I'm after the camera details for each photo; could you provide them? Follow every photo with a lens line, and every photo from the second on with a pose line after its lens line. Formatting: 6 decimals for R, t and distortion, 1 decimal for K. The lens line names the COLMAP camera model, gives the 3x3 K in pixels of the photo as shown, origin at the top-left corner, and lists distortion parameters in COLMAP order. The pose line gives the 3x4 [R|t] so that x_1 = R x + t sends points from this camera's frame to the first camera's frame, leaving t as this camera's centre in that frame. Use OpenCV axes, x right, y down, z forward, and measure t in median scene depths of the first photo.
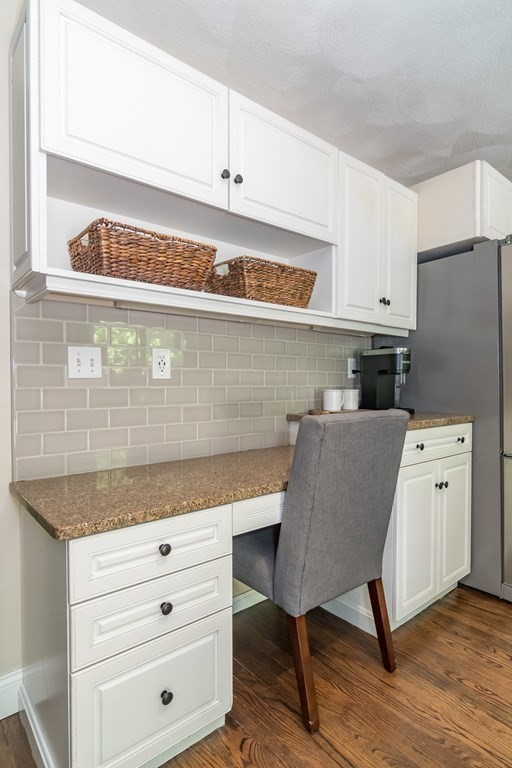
lens RADIAL K [[411.5, 0, 257.8], [0, 411.5, 386.7], [0, 0, 1]] dist [-0.000459, 0.001744]
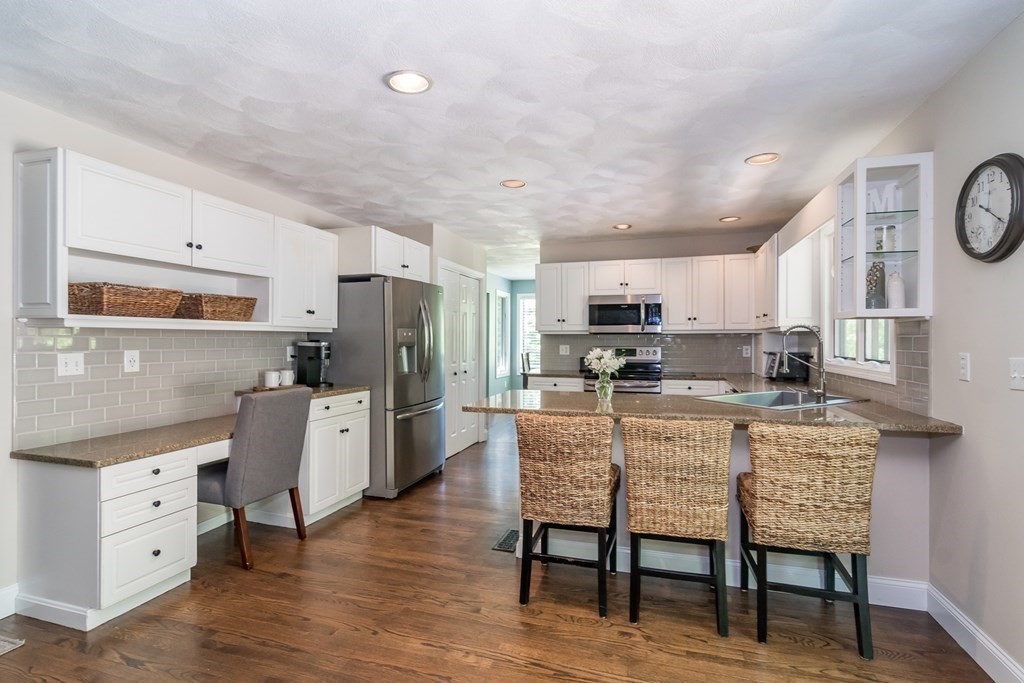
lens RADIAL K [[493.3, 0, 514.9], [0, 493.3, 345.0], [0, 0, 1]] dist [0.000969, 0.000205]
pose [[0.838199, 0.002299, 0.545359, -0.052628], [-0.005144, 0.999980, 0.003691, -0.116175], [-0.545339, -0.005899, 0.838195, -1.057673]]
